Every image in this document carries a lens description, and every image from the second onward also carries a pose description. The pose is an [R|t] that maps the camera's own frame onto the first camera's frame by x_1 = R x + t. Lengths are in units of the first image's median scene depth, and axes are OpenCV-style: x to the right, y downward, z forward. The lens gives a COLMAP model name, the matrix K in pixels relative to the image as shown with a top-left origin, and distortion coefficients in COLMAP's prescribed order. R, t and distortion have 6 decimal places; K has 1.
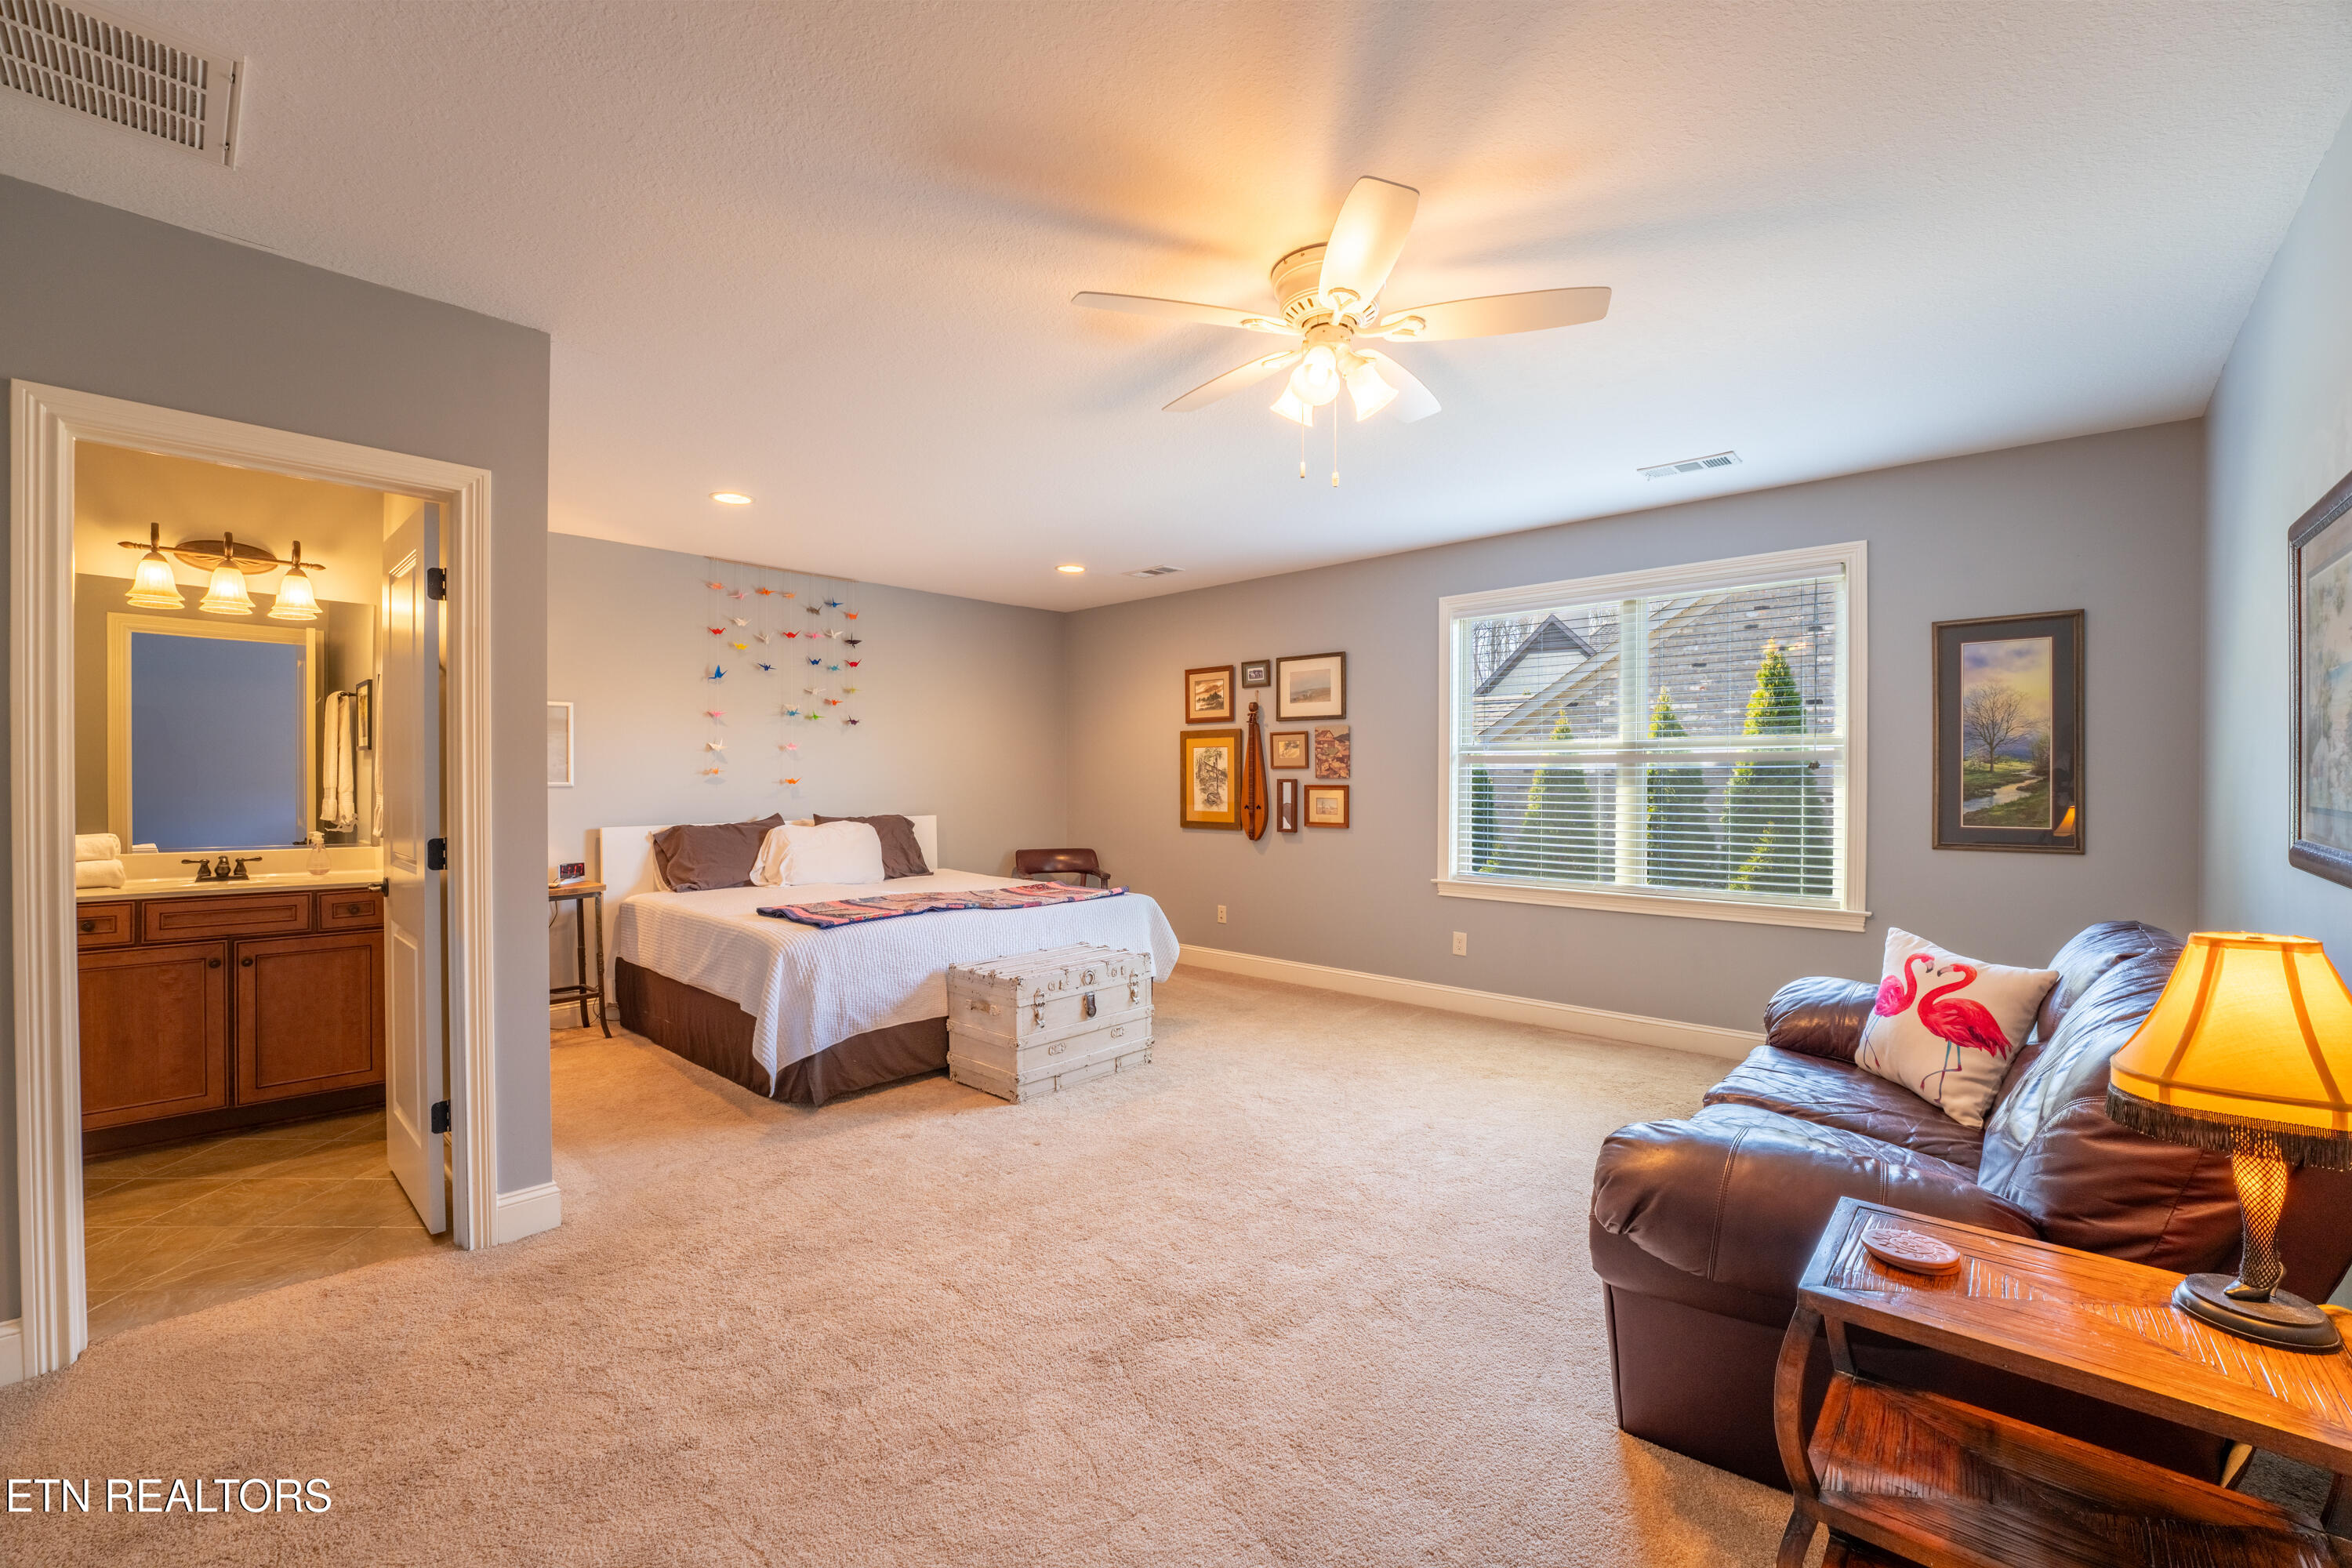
lens RADIAL K [[951.1, 0, 1176.0], [0, 951.1, 784.0], [0, 0, 1]] dist [-0.027611, 0.001897]
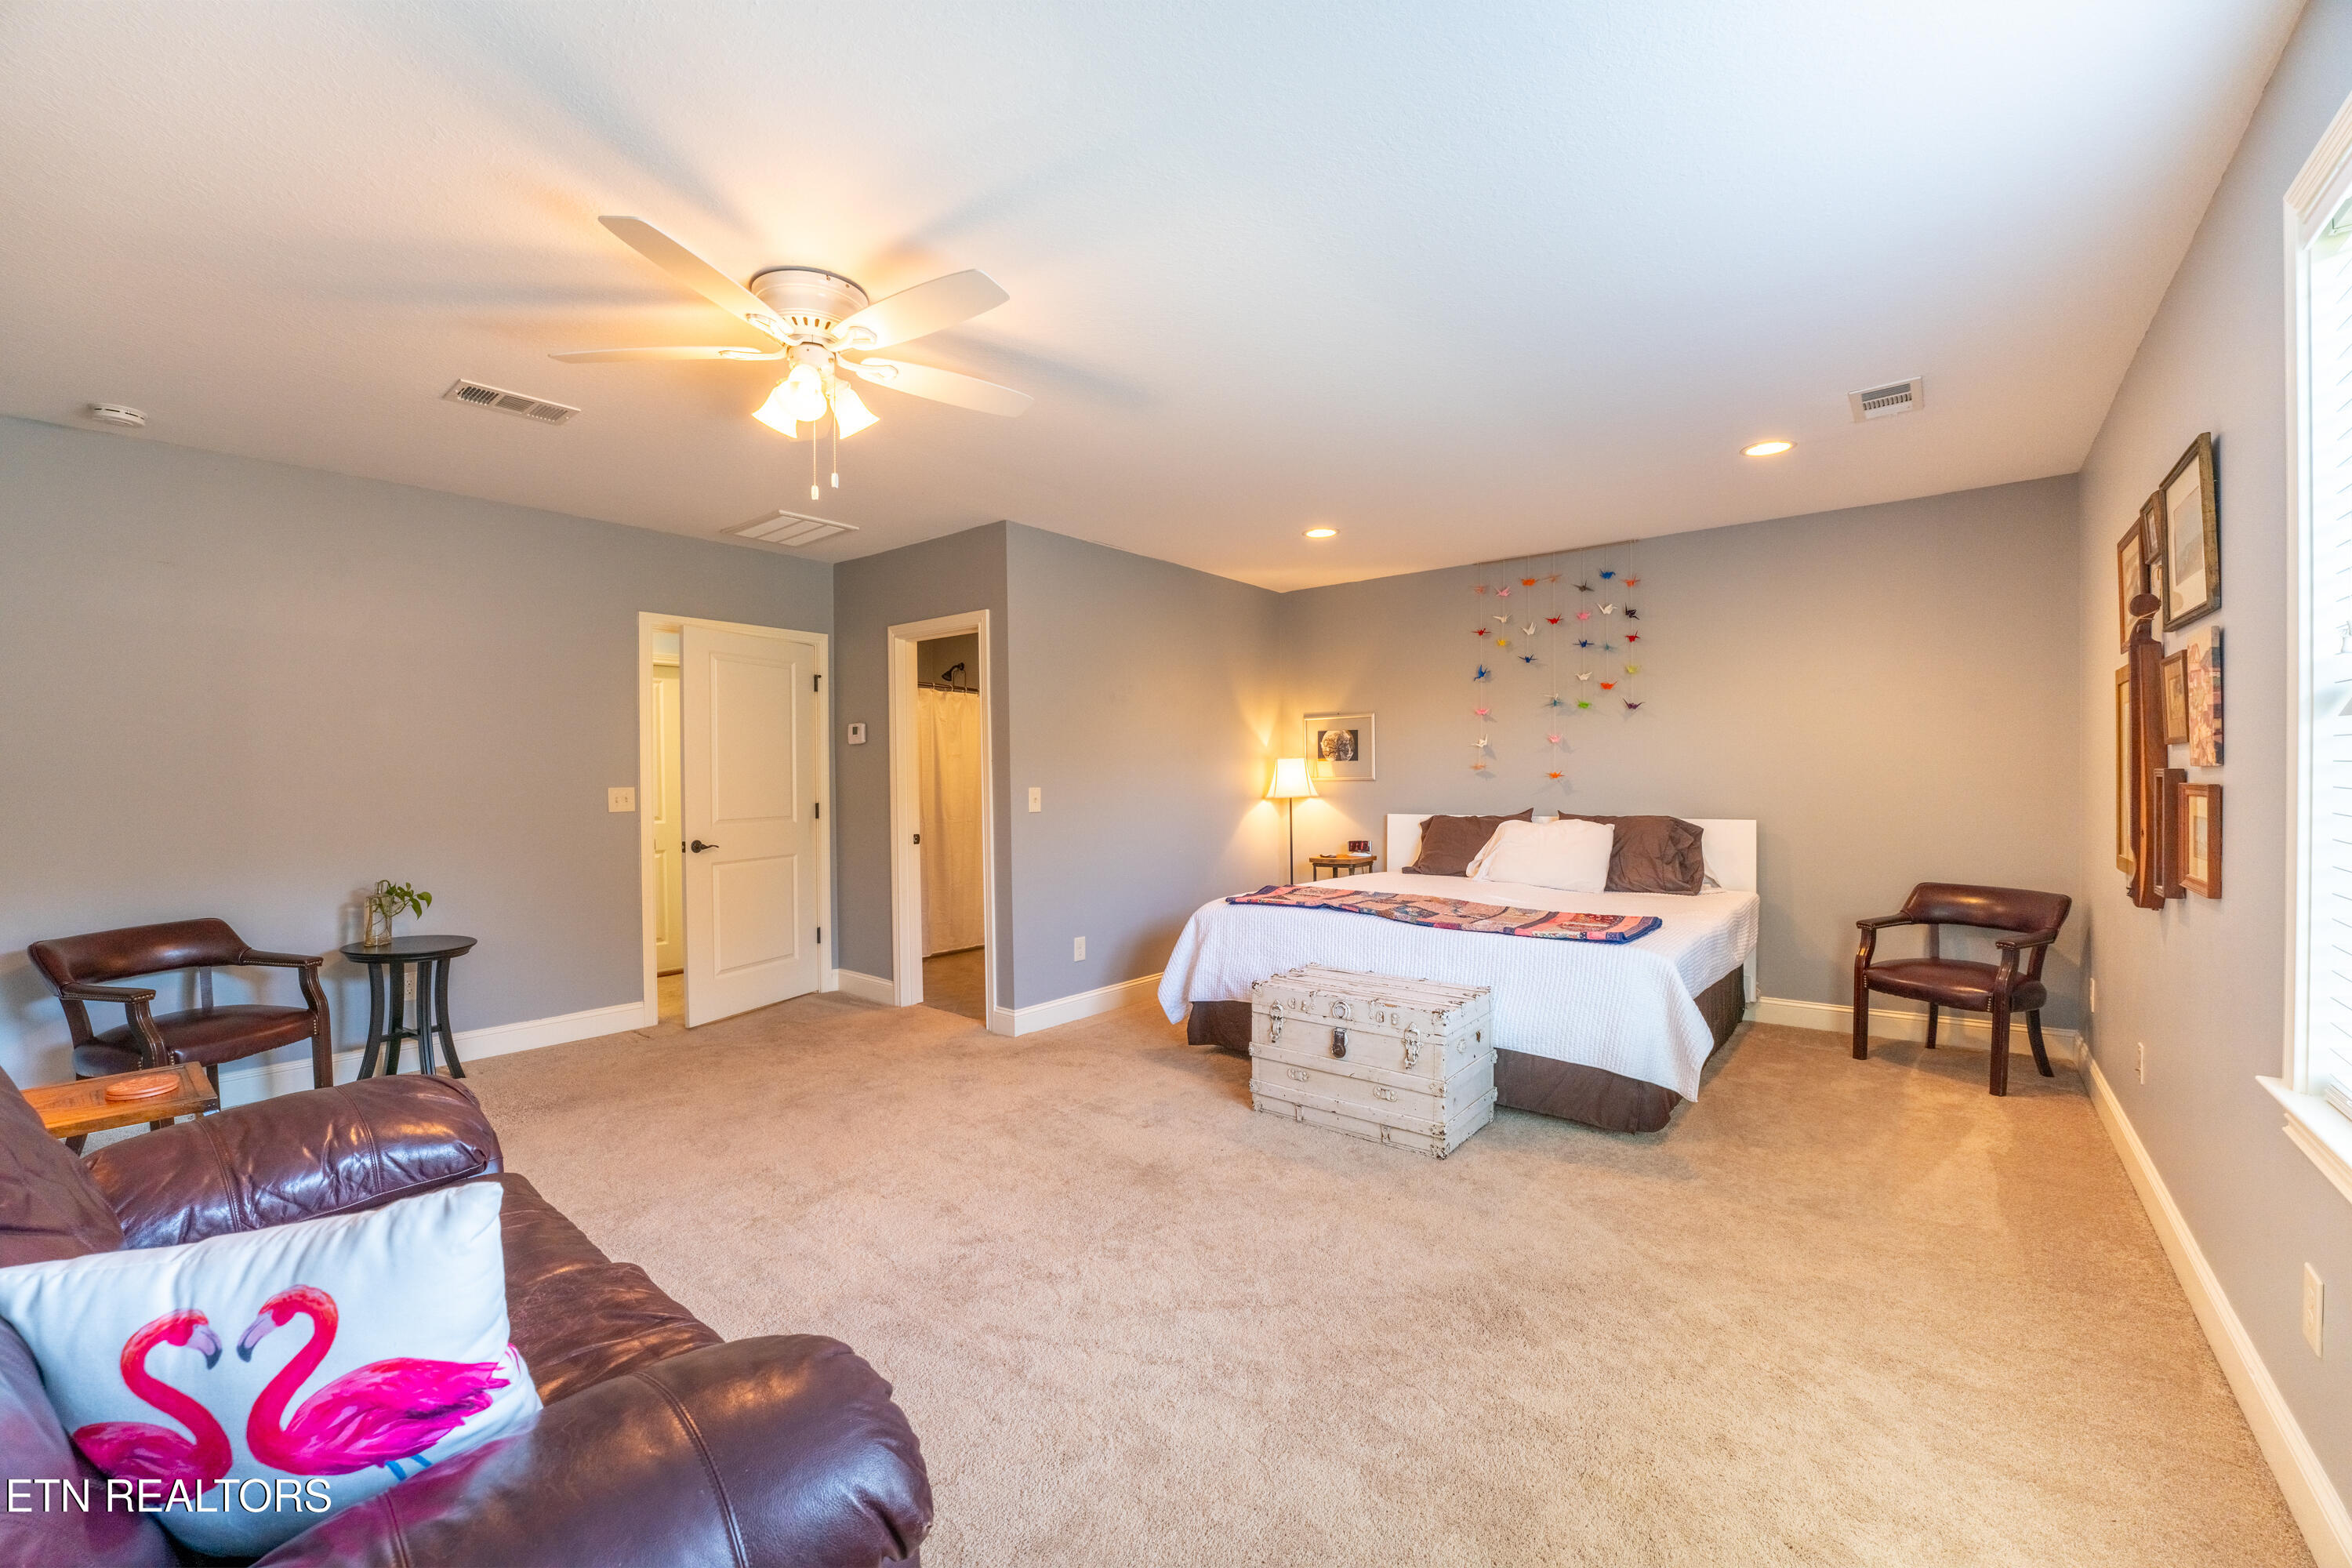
lens RADIAL K [[951.1, 0, 1176.0], [0, 951.1, 784.0], [0, 0, 1]] dist [-0.027611, 0.001897]
pose [[0.059949, 0.009107, -0.998160, 0.734758], [0.002135, 0.999955, 0.009252, -0.005073], [0.998199, -0.002686, 0.059927, 0.801673]]
